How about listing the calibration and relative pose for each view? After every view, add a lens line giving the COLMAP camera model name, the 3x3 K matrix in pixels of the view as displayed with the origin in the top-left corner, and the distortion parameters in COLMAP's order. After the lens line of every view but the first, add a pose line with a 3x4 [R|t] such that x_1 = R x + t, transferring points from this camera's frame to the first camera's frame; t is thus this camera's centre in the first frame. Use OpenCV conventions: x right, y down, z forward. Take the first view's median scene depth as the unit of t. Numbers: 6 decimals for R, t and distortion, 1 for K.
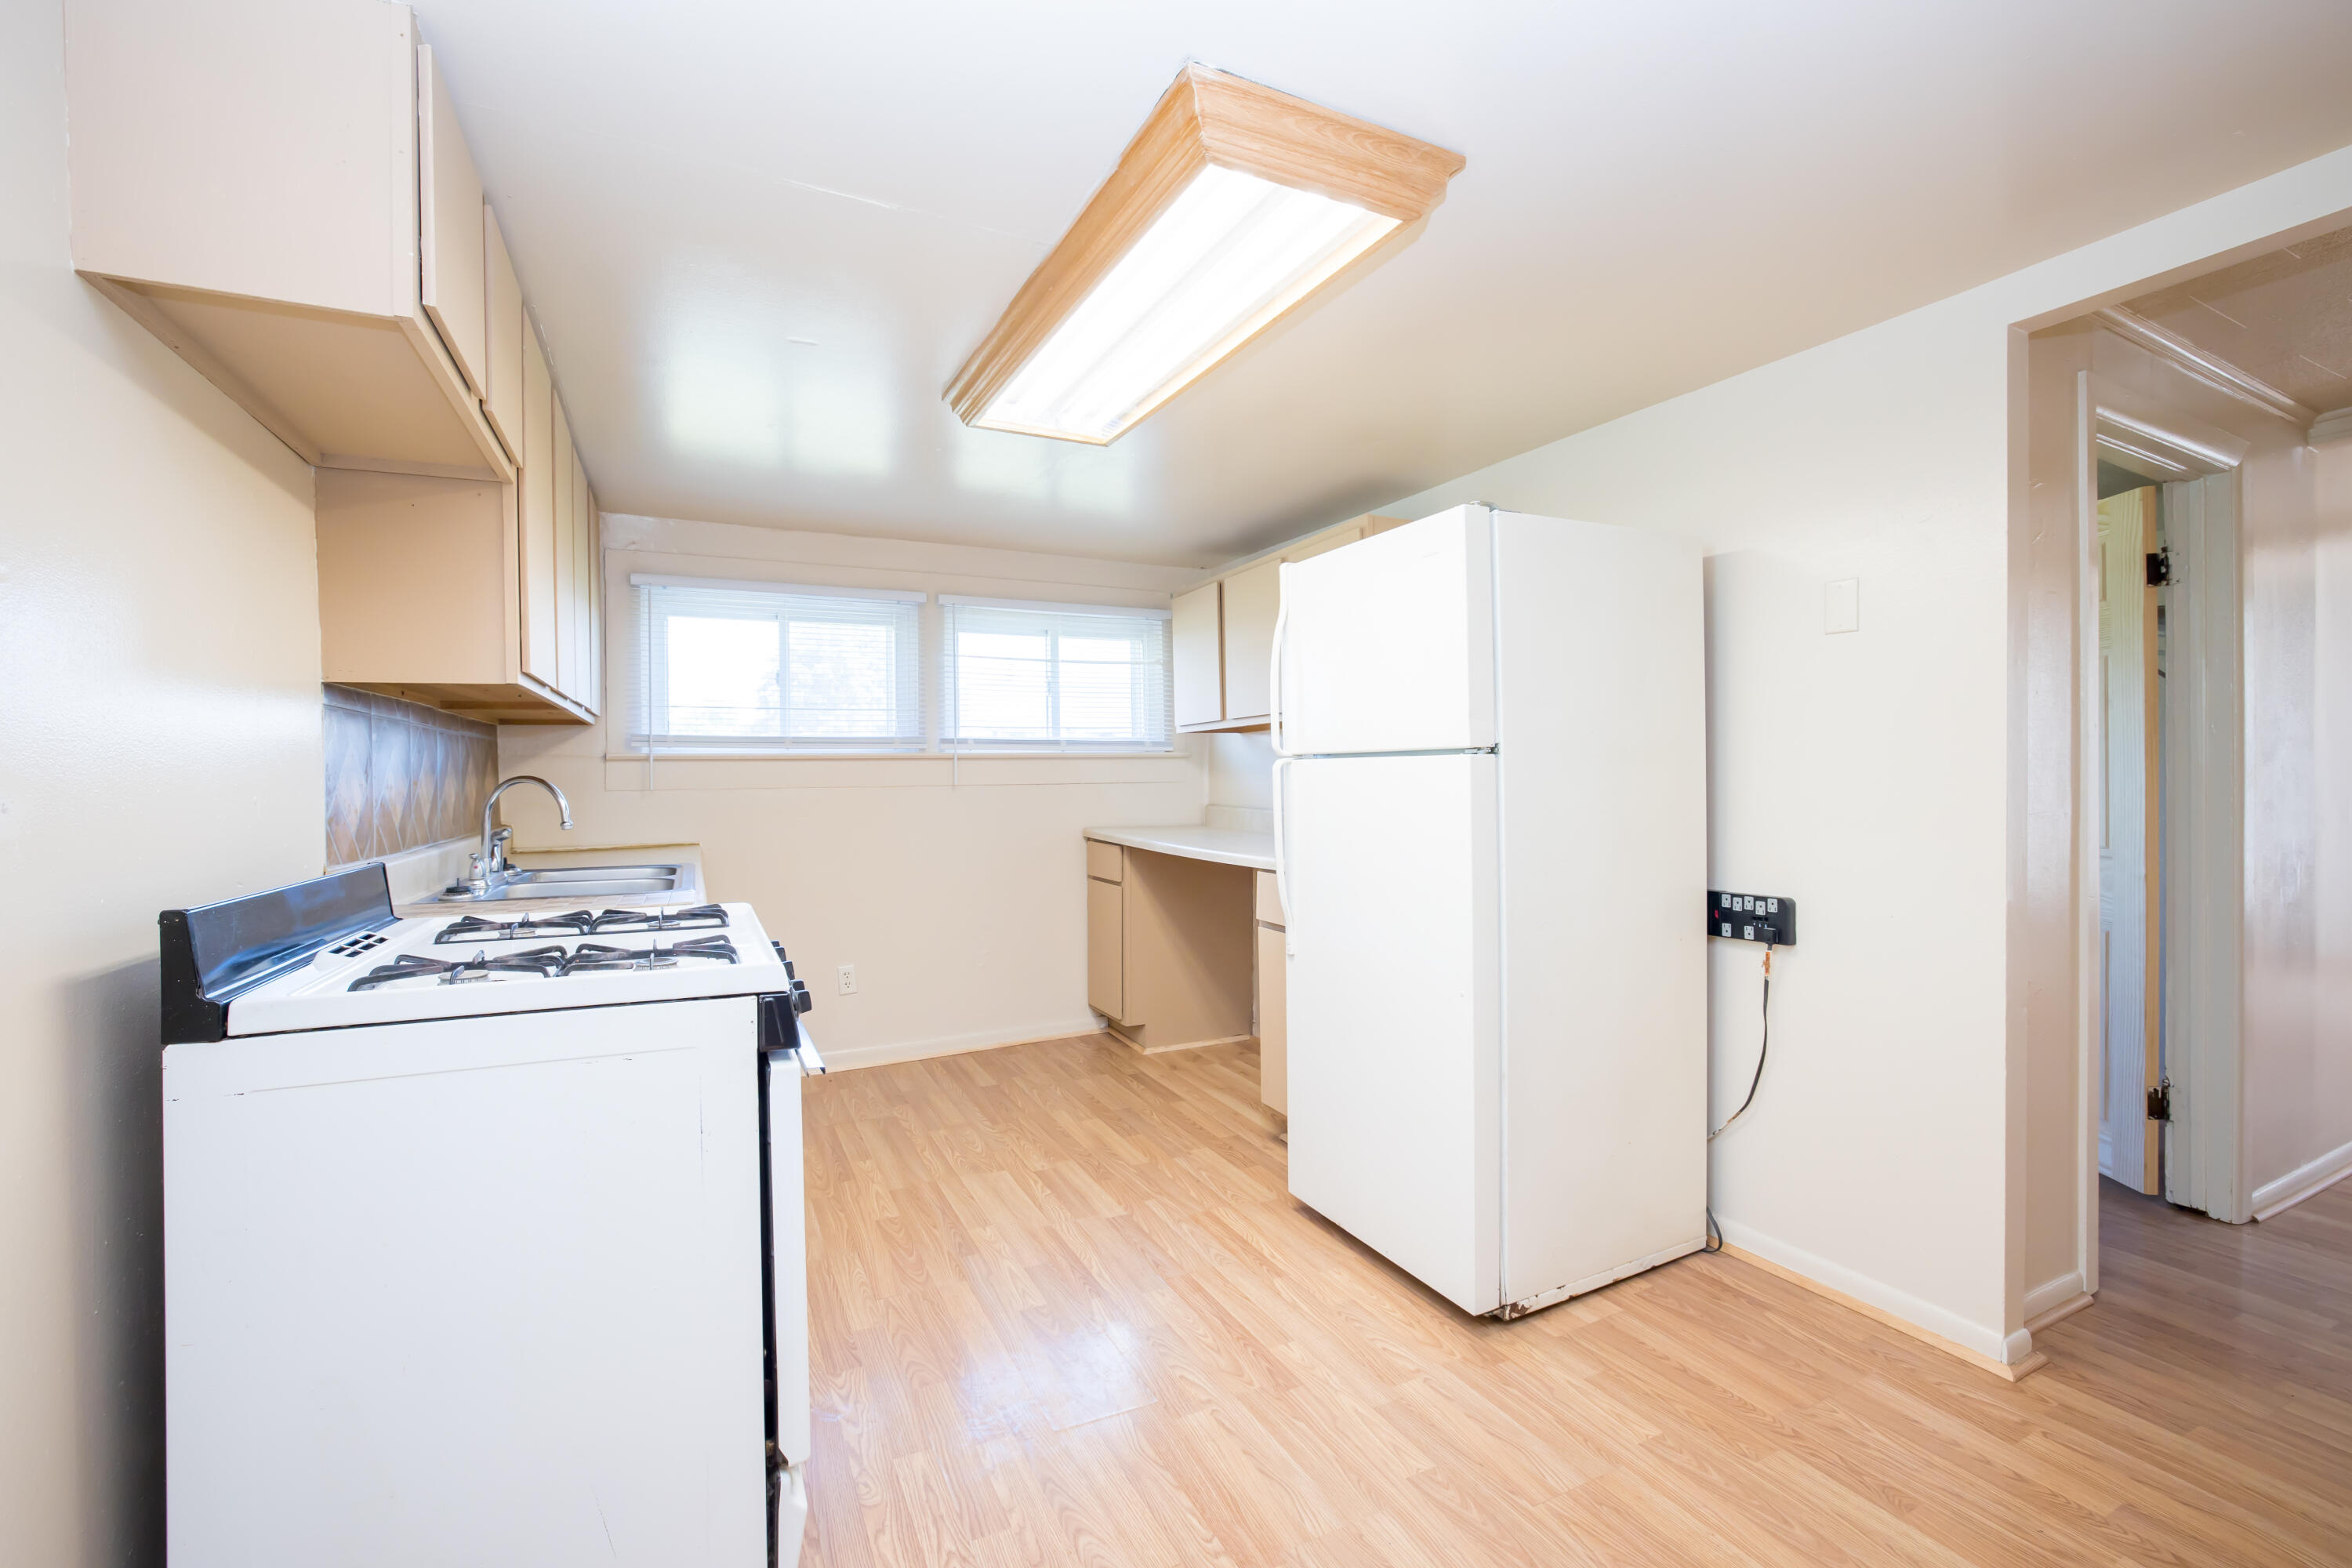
lens RADIAL K [[1005.3, 0, 1172.0], [0, 1005.3, 780.6], [0, 0, 1]] dist [-0.047363, 0.015449]
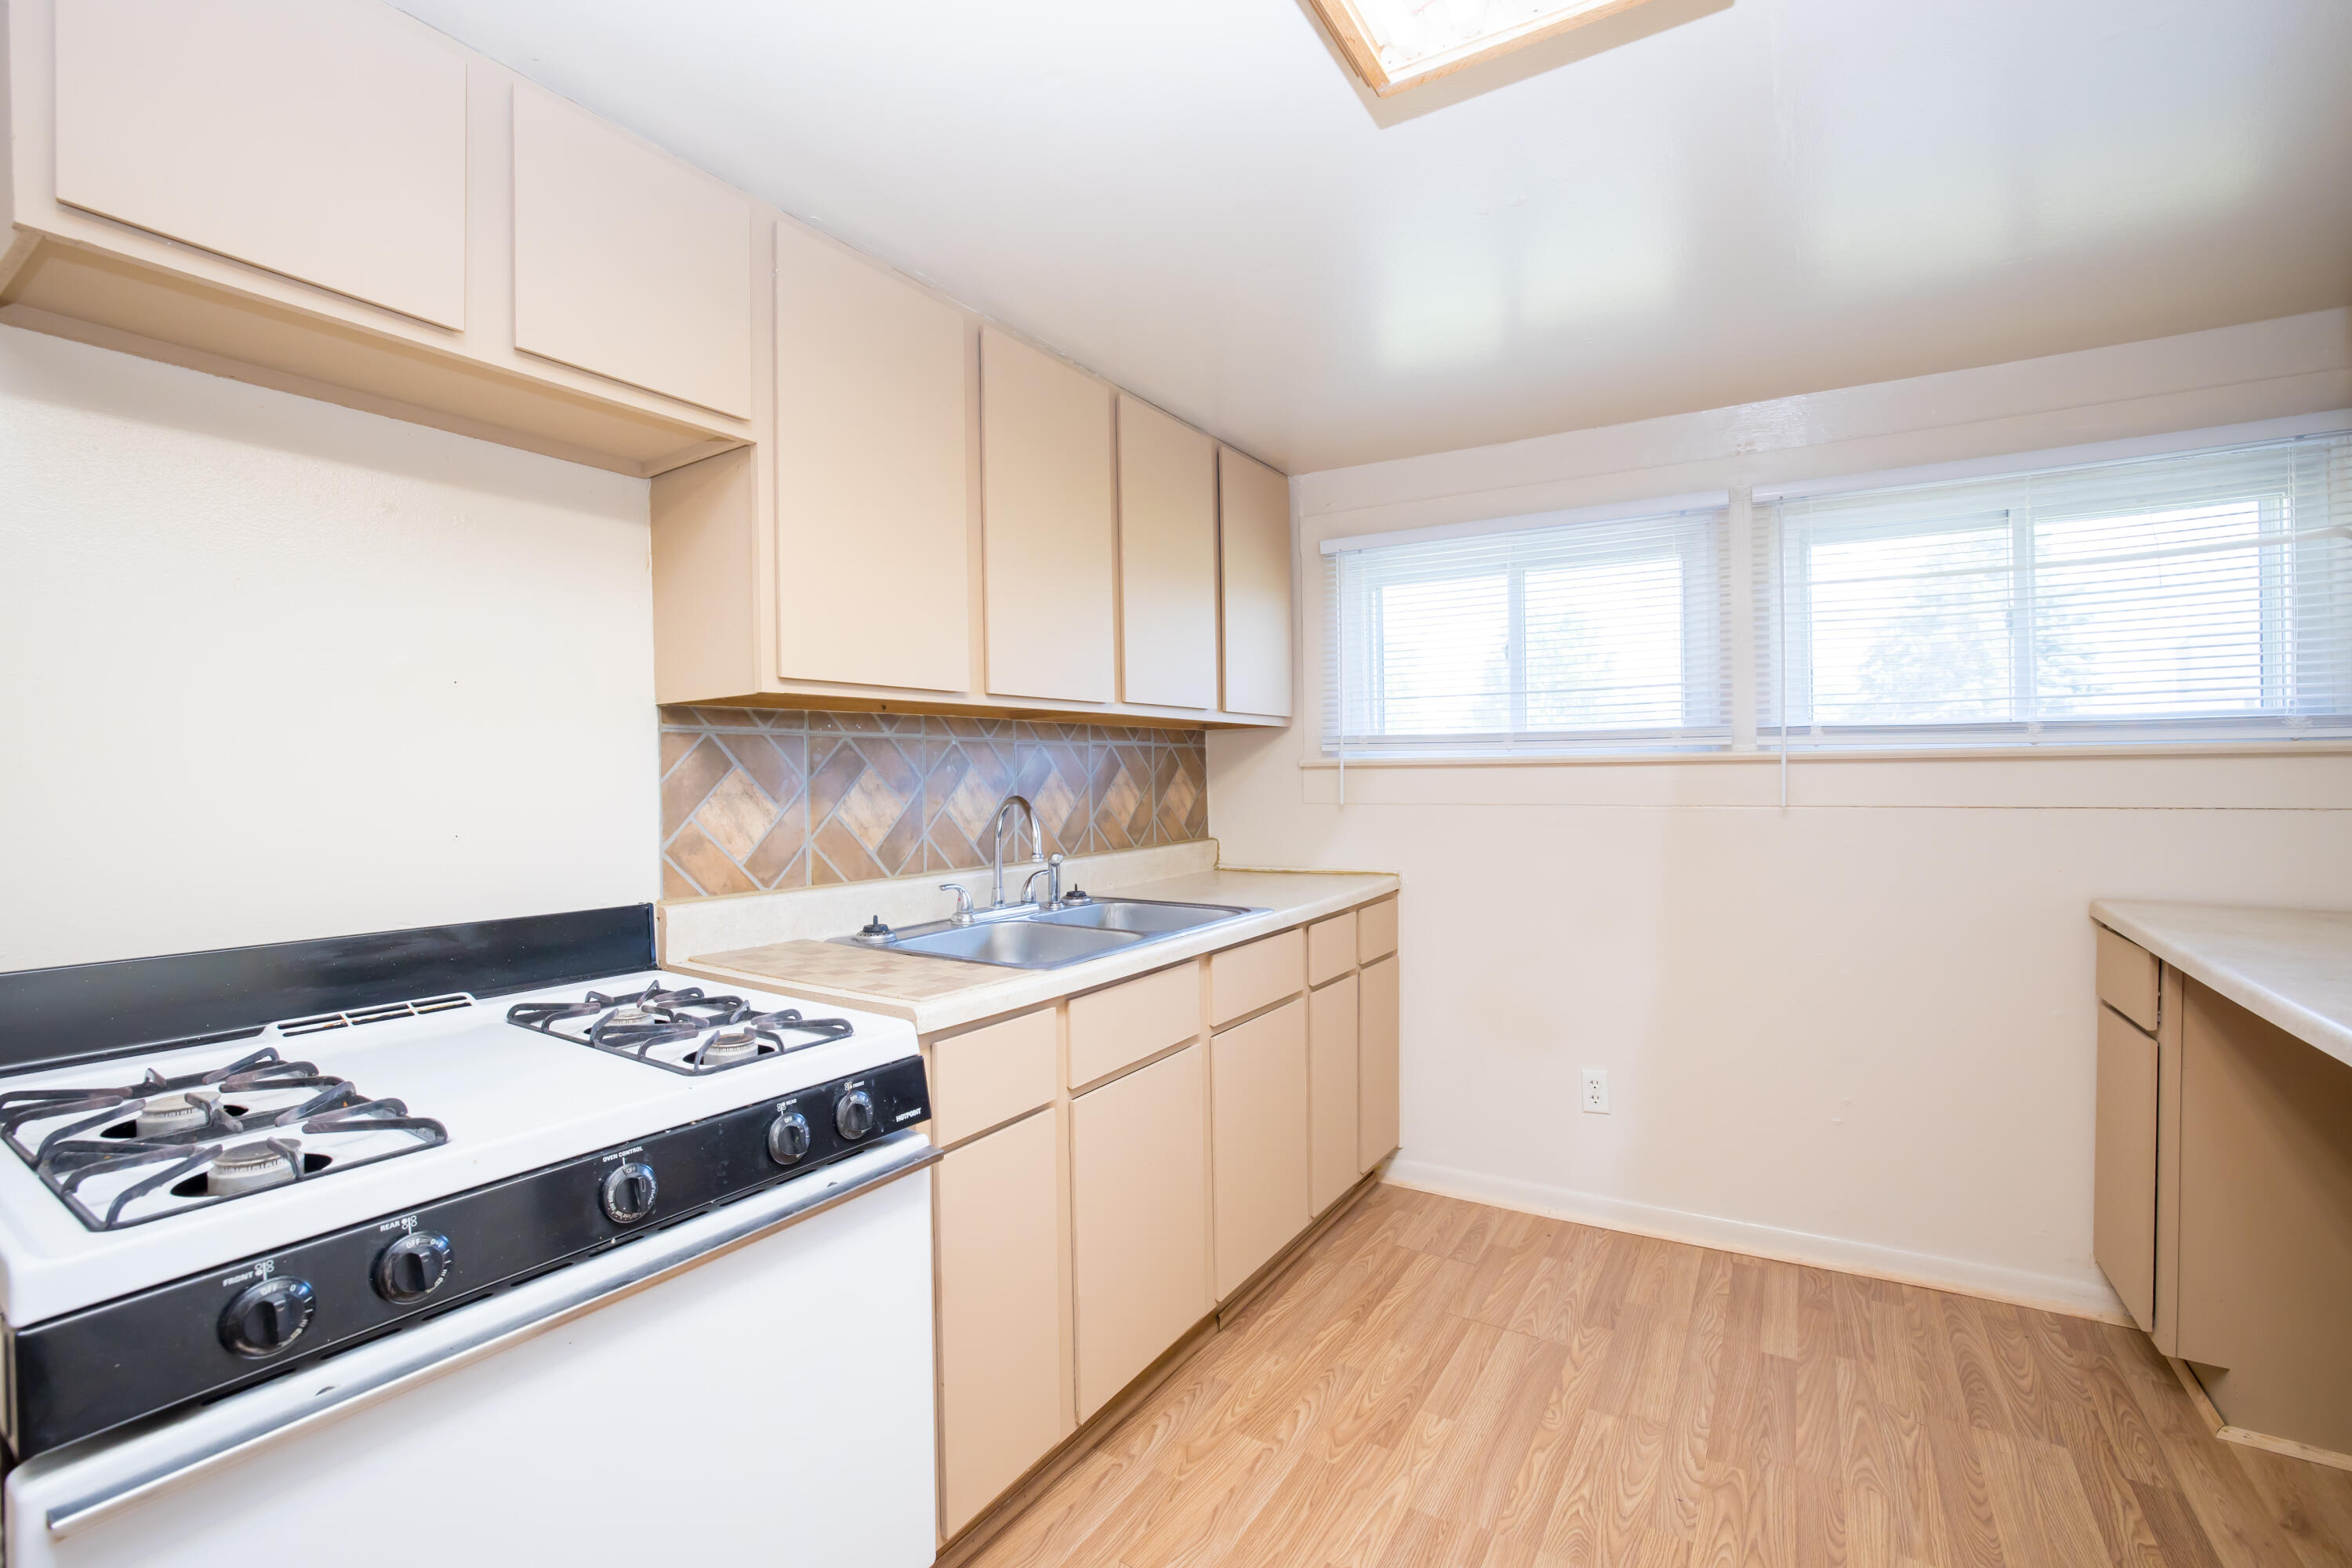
lens RADIAL K [[1005.3, 0, 1172.0], [0, 1005.3, 780.6], [0, 0, 1]] dist [-0.047363, 0.015449]
pose [[0.521163, 0.010607, -0.853391, 0.102574], [-0.000561, 0.999927, 0.012085, -0.019141], [0.853457, -0.005819, 0.521131, 0.443369]]
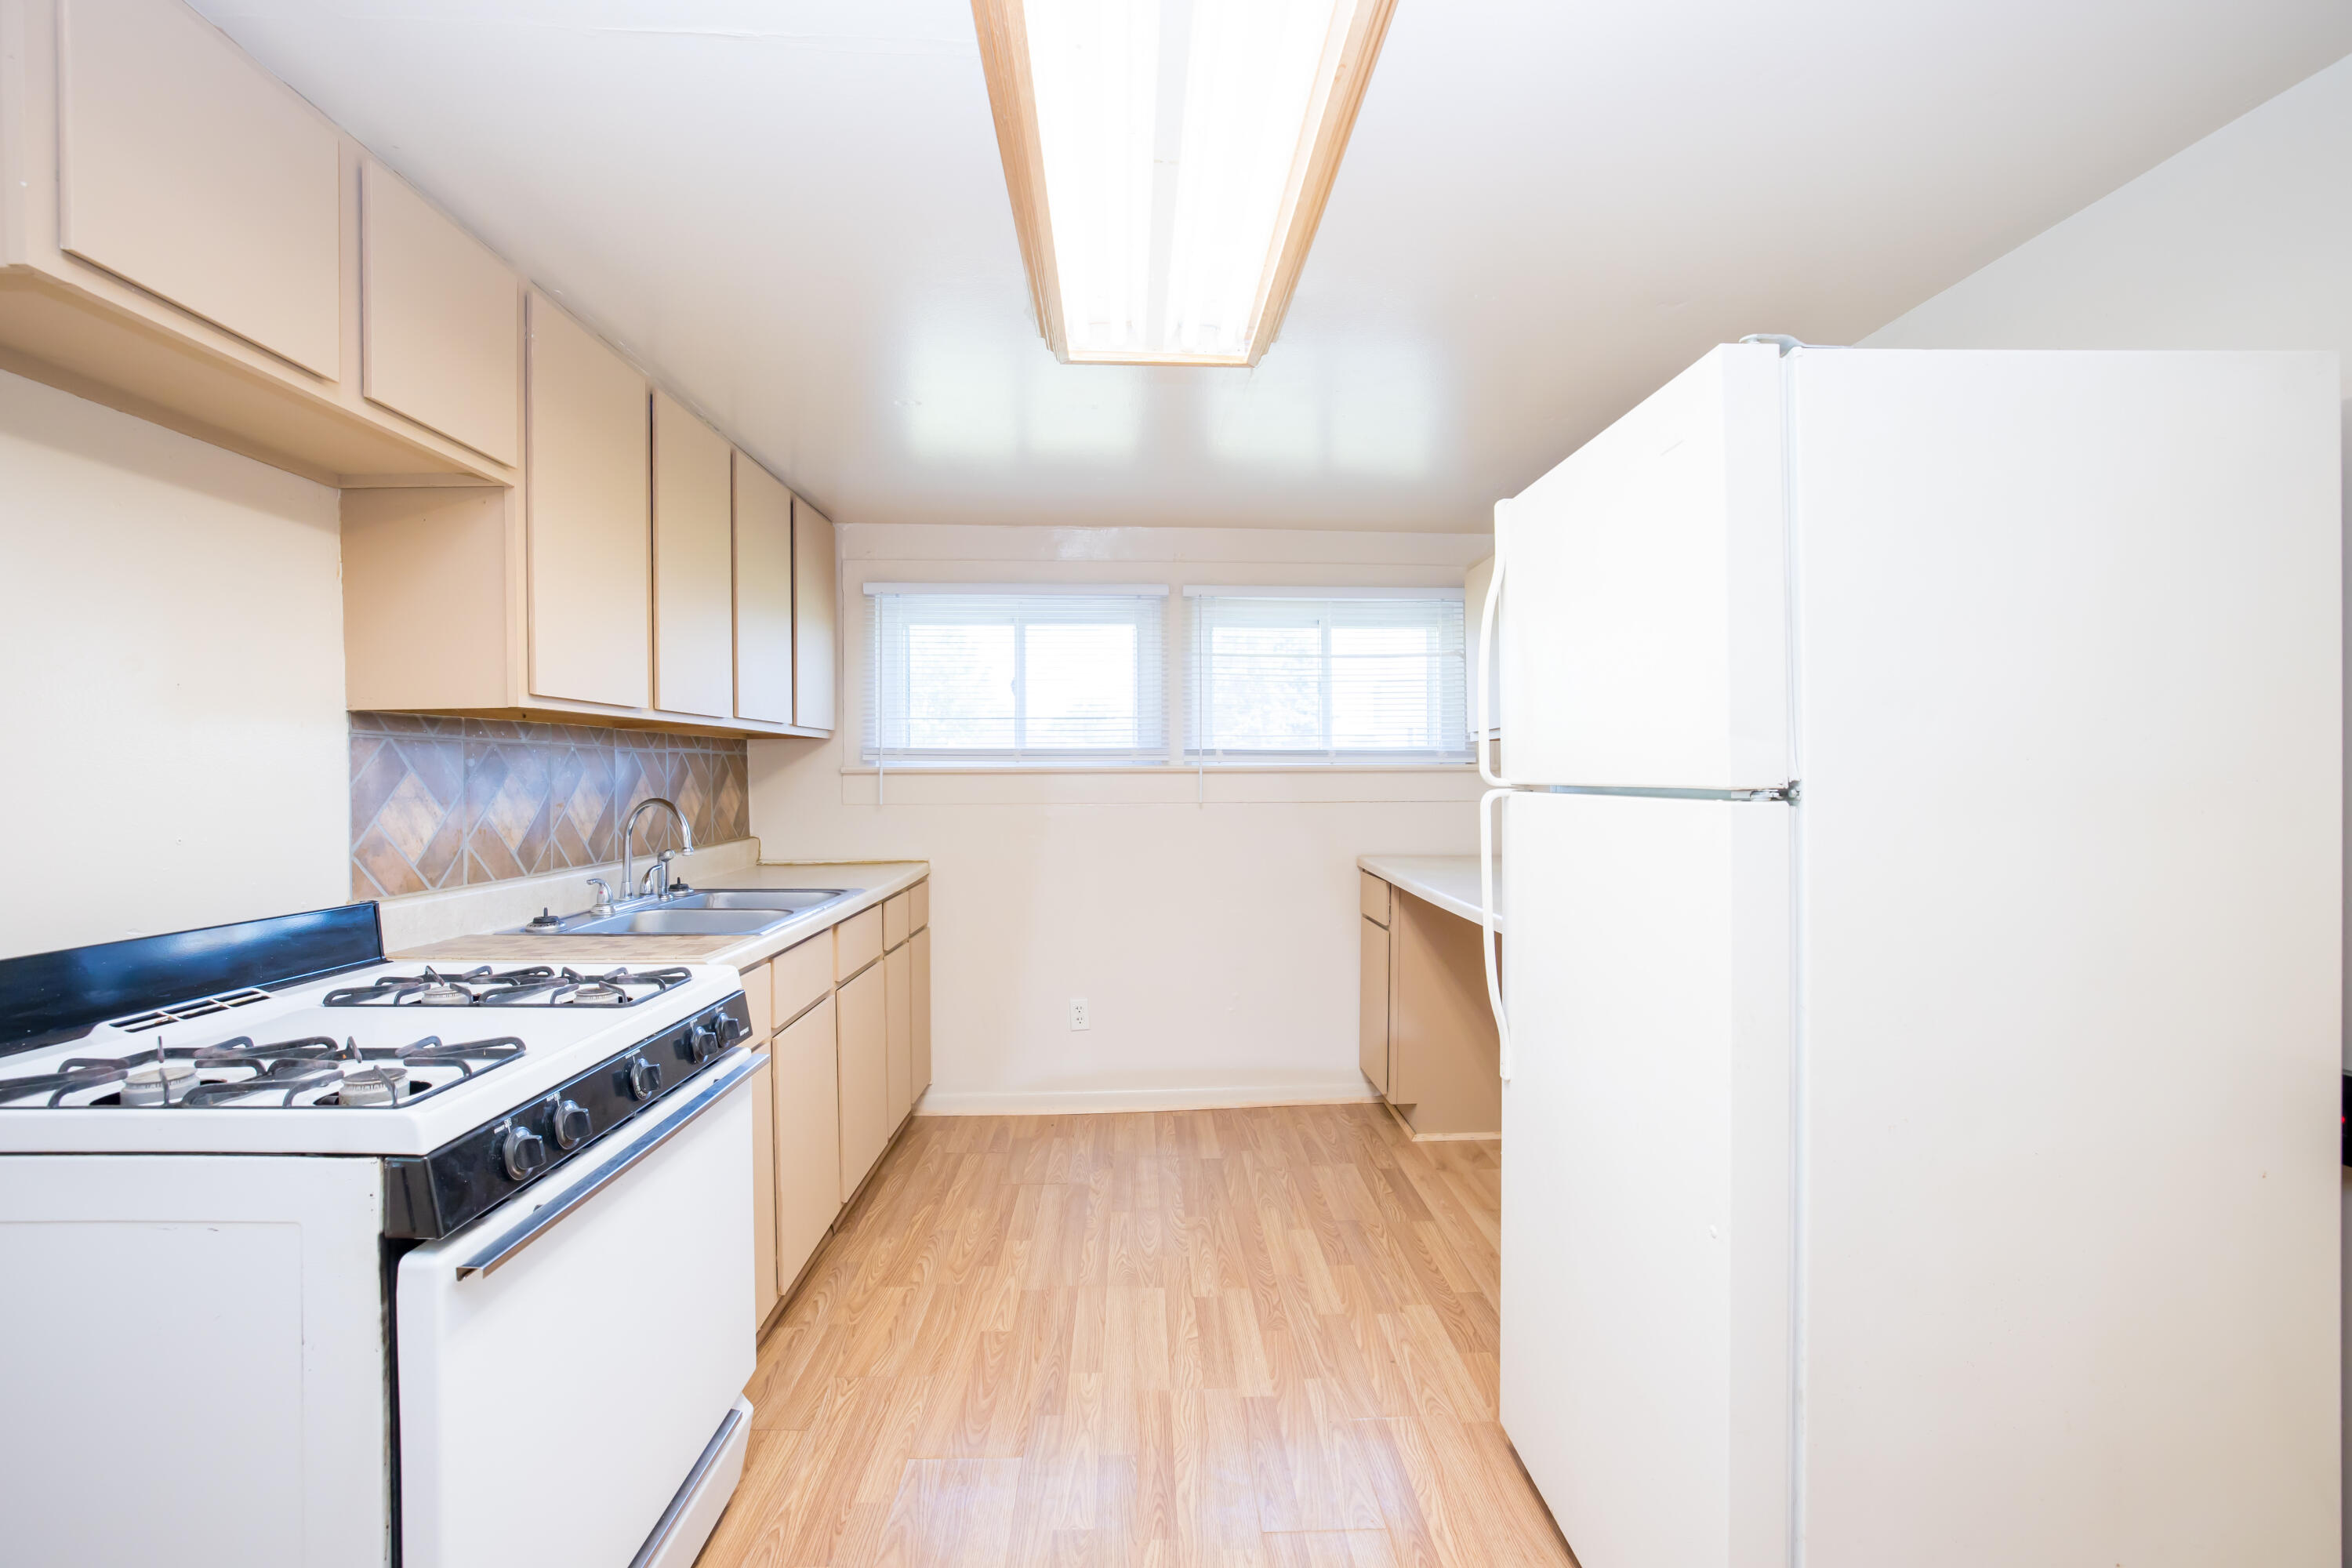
lens RADIAL K [[1005.3, 0, 1172.0], [0, 1005.3, 780.6], [0, 0, 1]] dist [-0.047363, 0.015449]
pose [[0.914106, 0.010133, -0.405349, 0.131503], [-0.009024, 0.999948, 0.004648, -0.020866], [0.405375, -0.000591, 0.914150, 0.212702]]
